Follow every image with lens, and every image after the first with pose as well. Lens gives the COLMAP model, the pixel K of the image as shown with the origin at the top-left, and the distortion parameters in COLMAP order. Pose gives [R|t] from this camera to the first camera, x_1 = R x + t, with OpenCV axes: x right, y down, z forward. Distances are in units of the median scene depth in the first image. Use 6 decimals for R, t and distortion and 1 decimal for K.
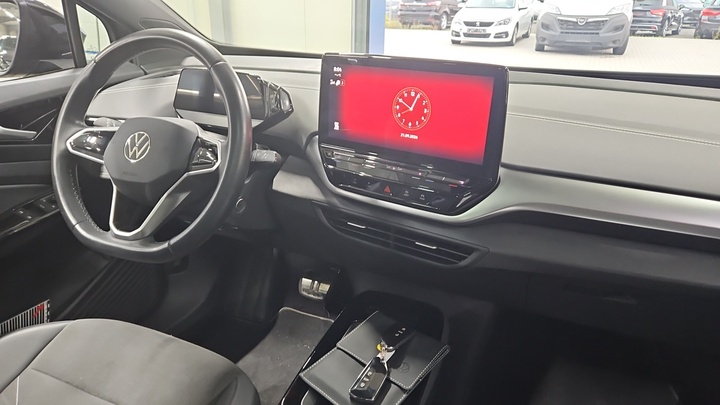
lens RADIAL K [[457.0, 0, 360.0], [0, 457.0, 202.5], [0, 0, 1]] dist [0.024261, -0.003479]
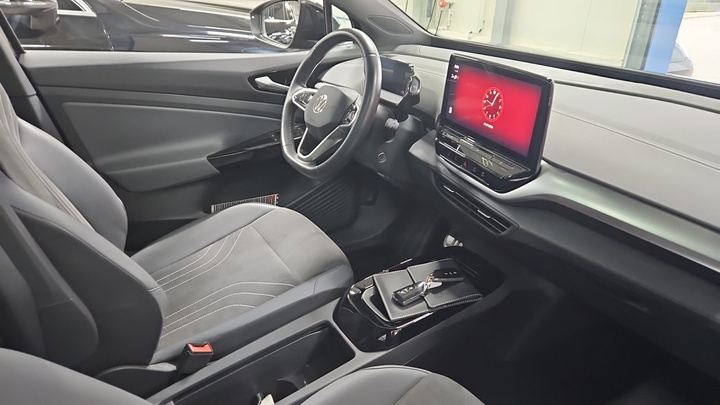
lens RADIAL K [[457.0, 0, 360.0], [0, 457.0, 202.5], [0, 0, 1]] dist [0.024261, -0.003479]
pose [[0.825736, 0.249646, -0.505803, 0.504933], [-0.222528, 0.968171, 0.114572, -0.004433], [0.518306, 0.017949, 0.855007, -0.265115]]
